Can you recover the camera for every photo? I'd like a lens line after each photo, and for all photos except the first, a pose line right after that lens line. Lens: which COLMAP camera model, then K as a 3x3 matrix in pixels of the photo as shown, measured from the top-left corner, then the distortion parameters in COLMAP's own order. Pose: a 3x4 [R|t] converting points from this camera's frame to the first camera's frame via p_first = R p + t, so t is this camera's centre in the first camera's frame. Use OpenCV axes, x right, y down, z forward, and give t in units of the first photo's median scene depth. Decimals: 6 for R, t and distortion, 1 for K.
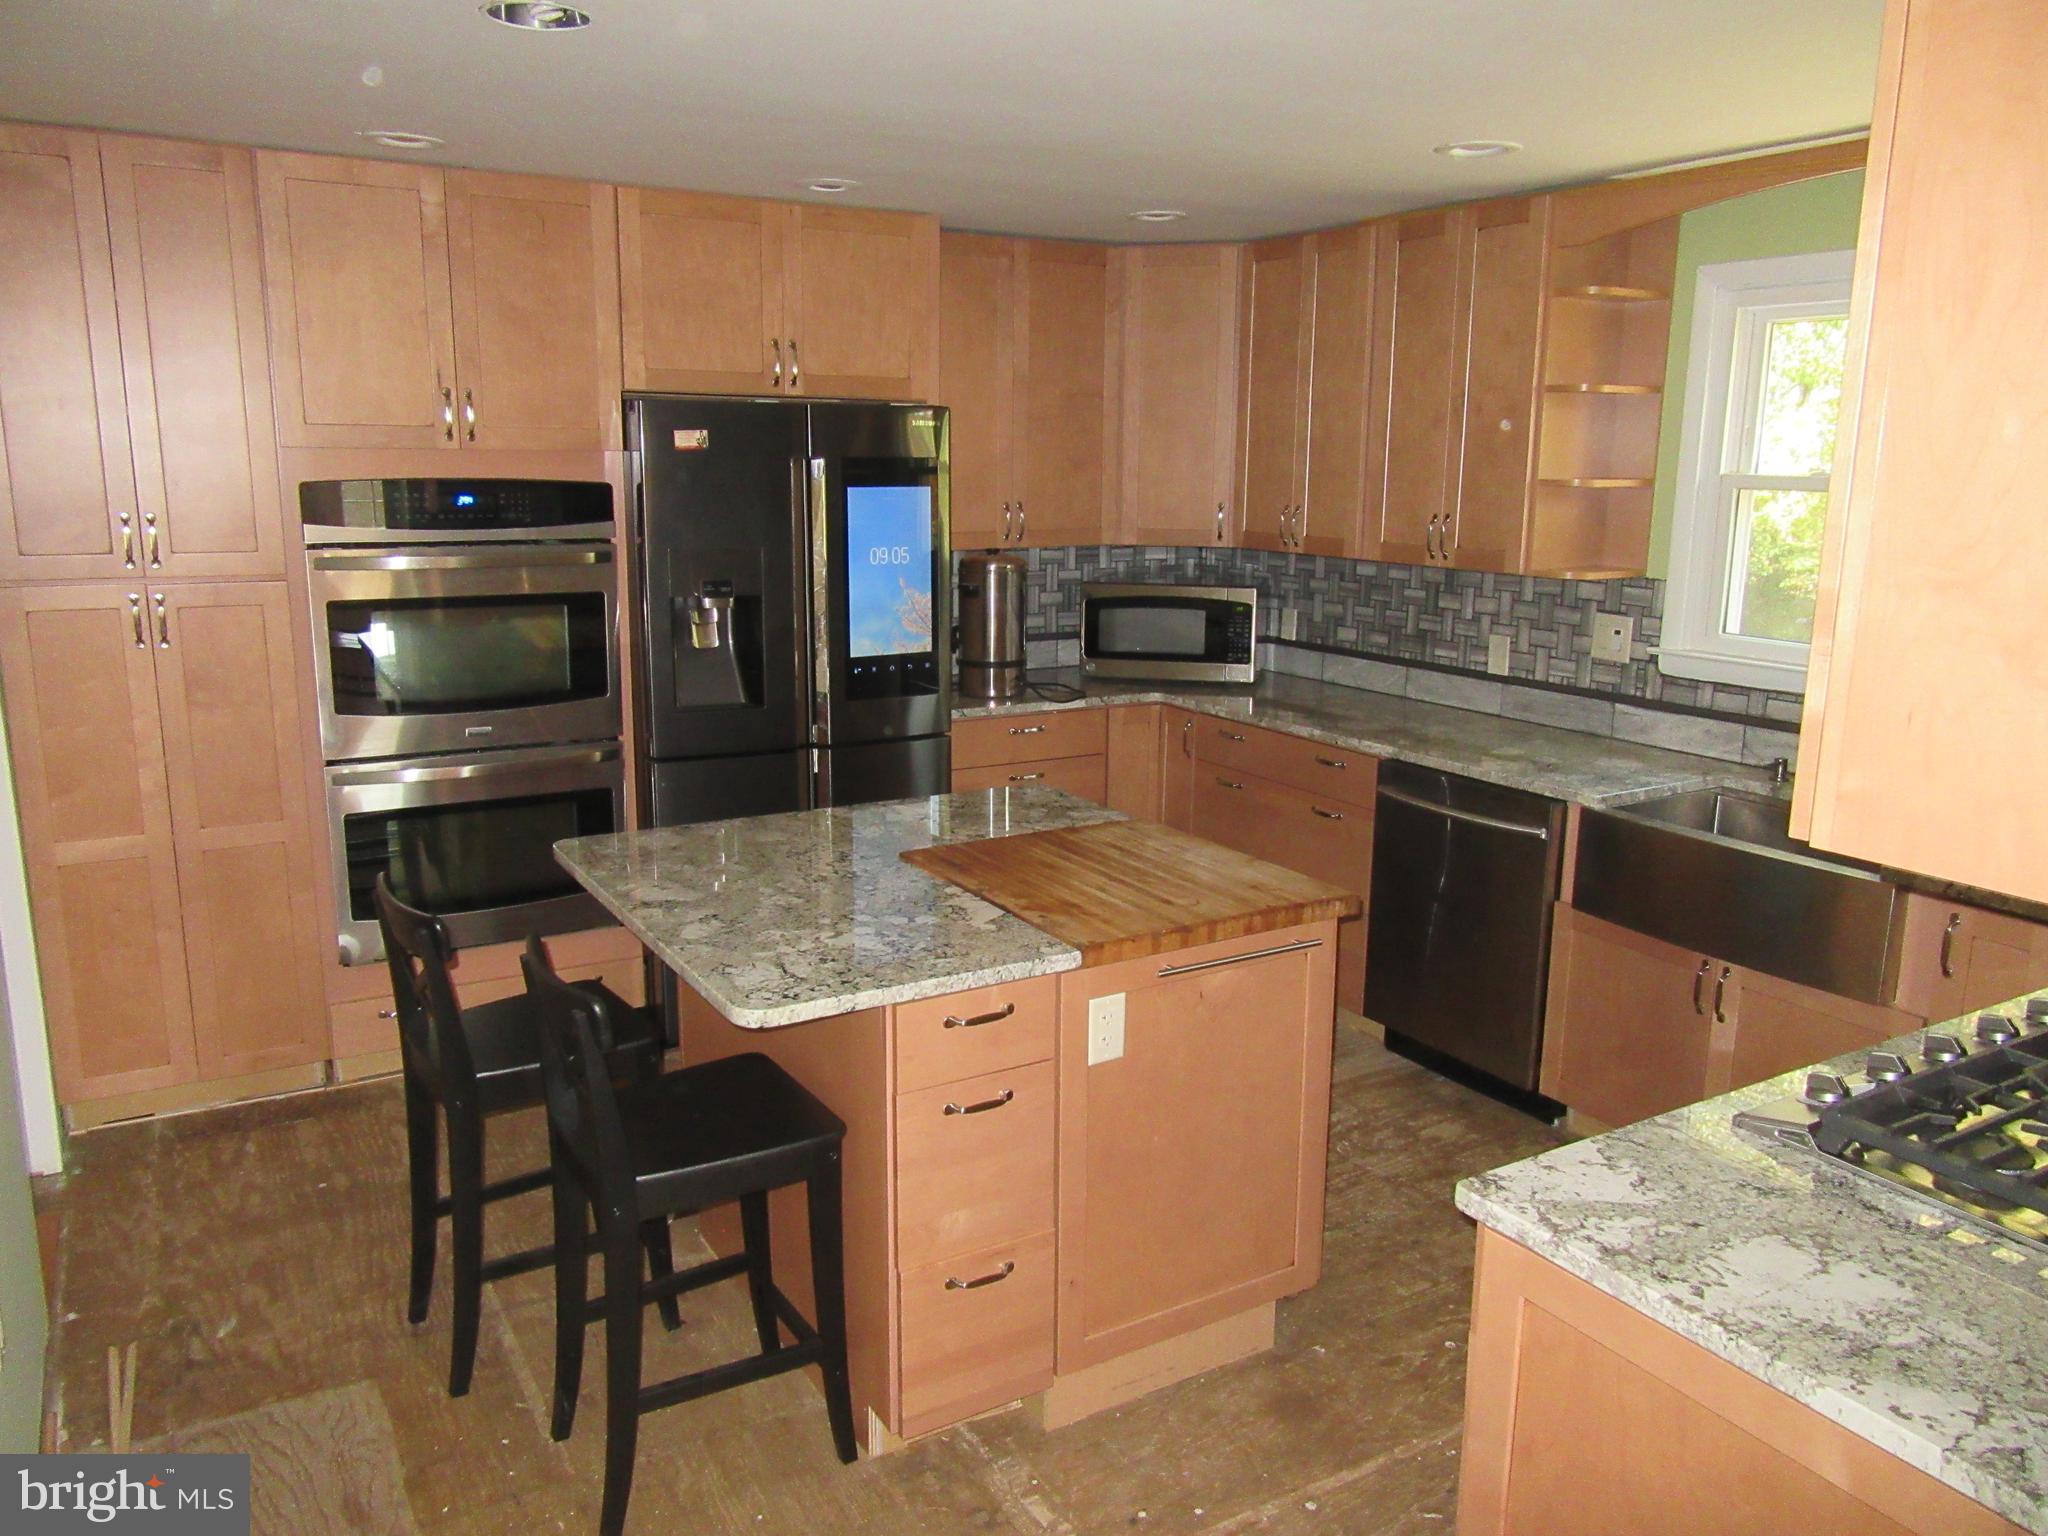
lens RADIAL K [[1514.5, 0, 1024.0], [0, 1514.5, 768.0], [0, 0, 1]] dist [-0.001628, 0.000916]
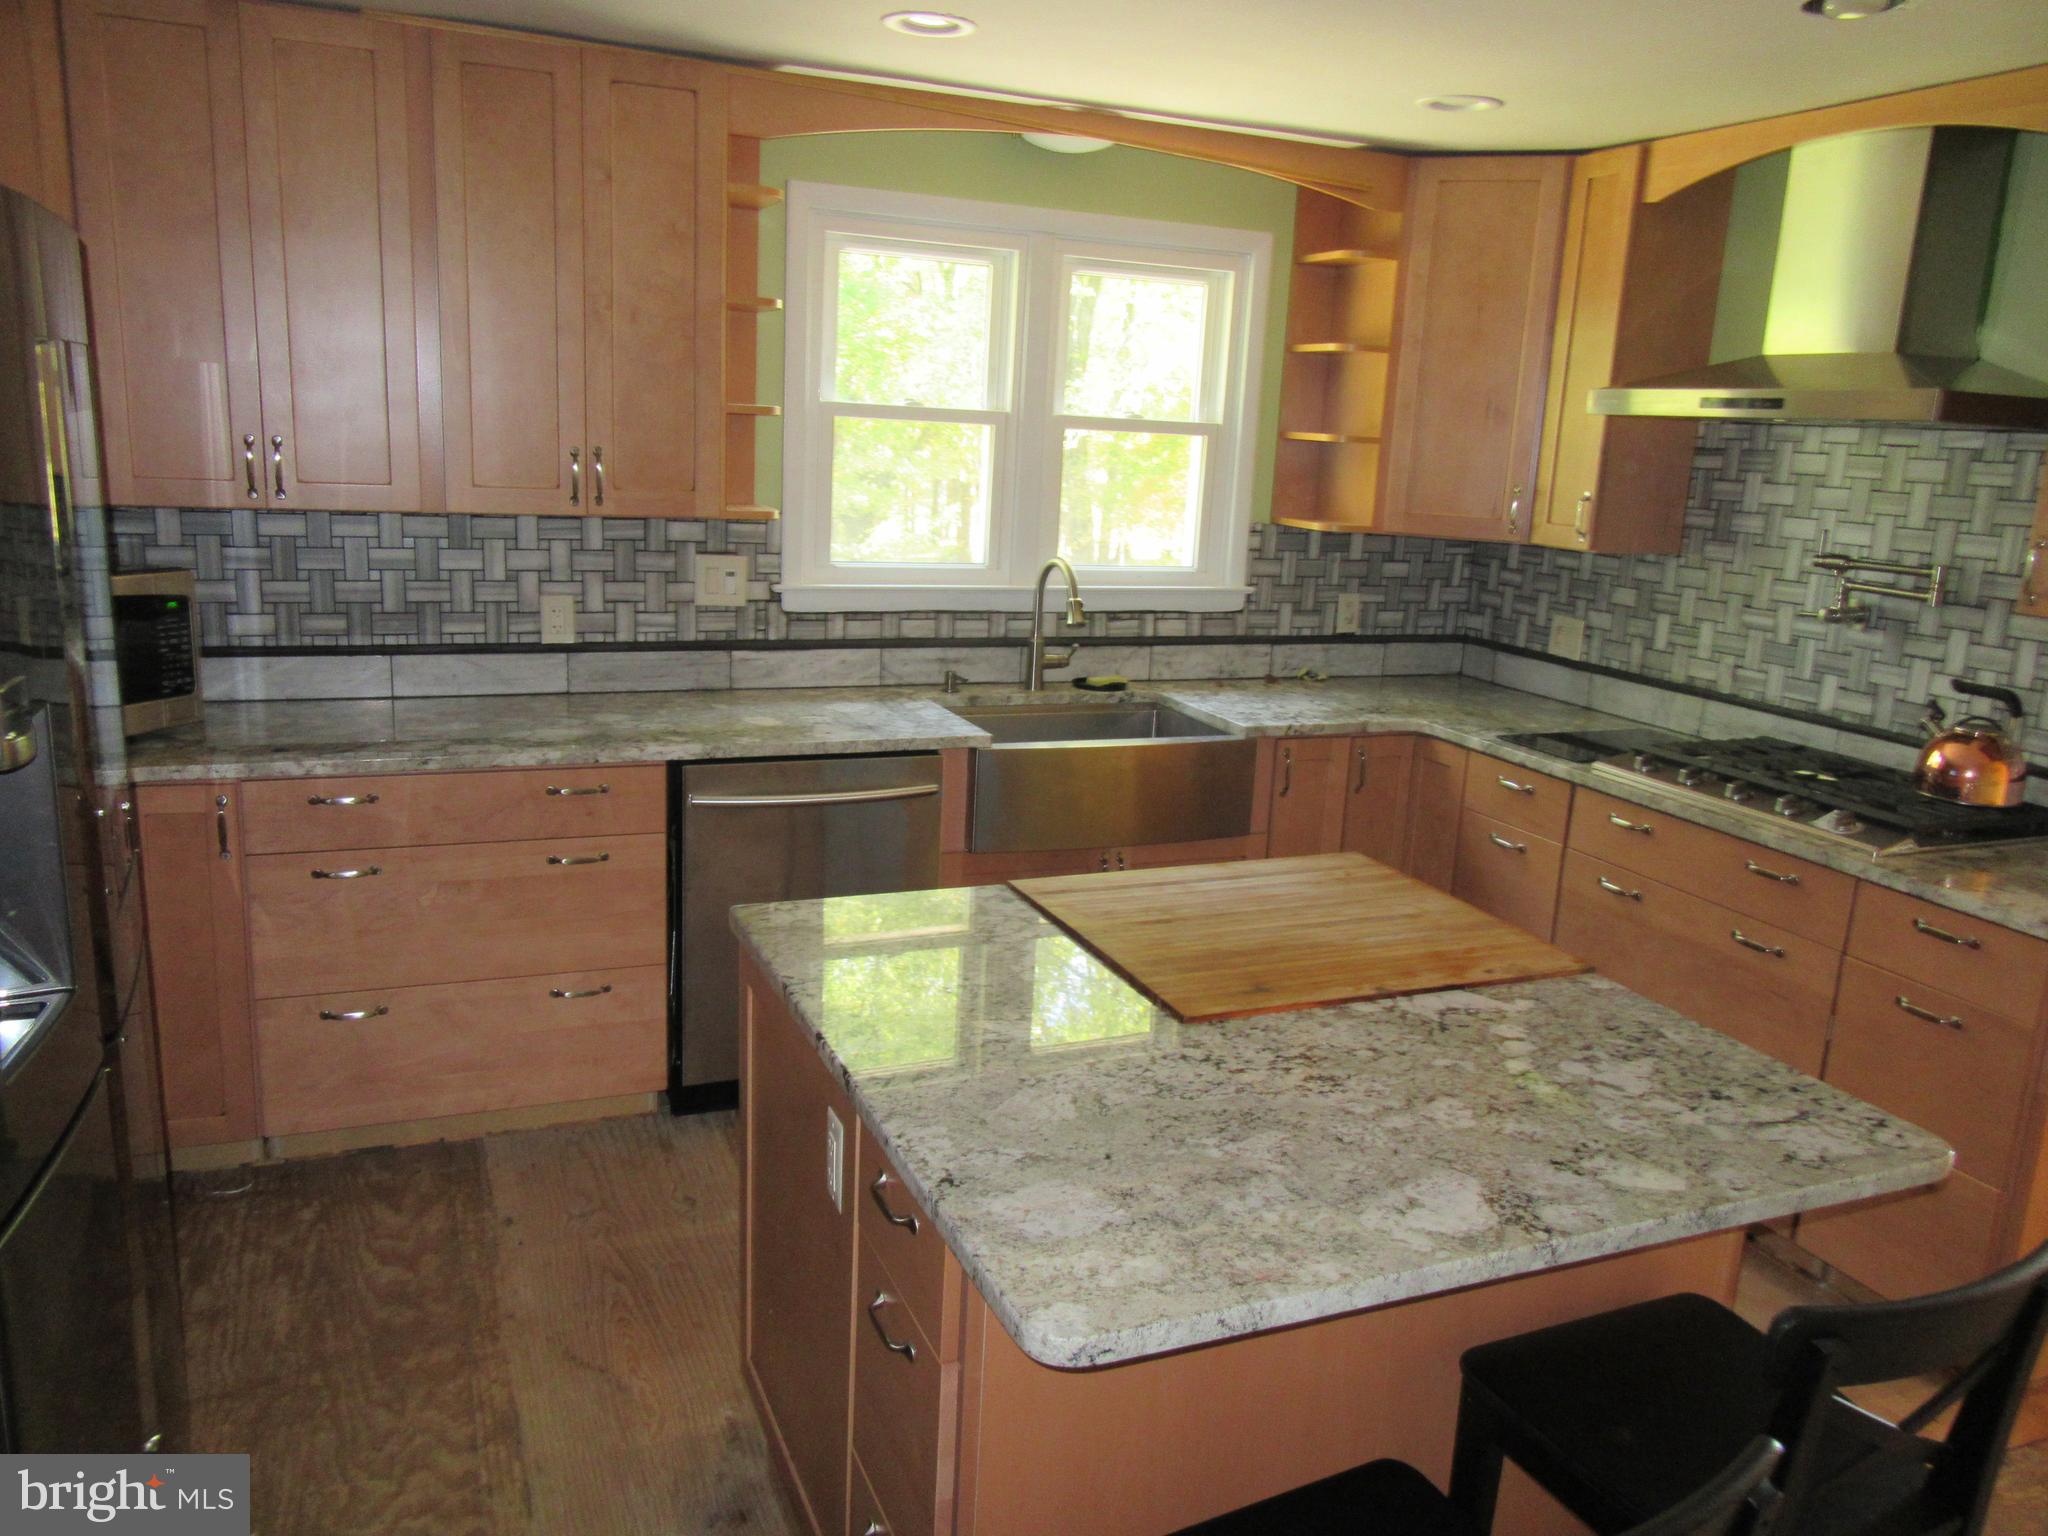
lens RADIAL K [[1529.0, 0, 1024.0], [0, 1529.0, 768.0], [0, 0, 1]] dist [-0.001316, 0.004137]
pose [[0.136245, -0.224893, 0.964811, -0.507389], [0.156933, 0.966495, 0.203124, -0.137893], [-0.978166, 0.123736, 0.166973, 0.696038]]
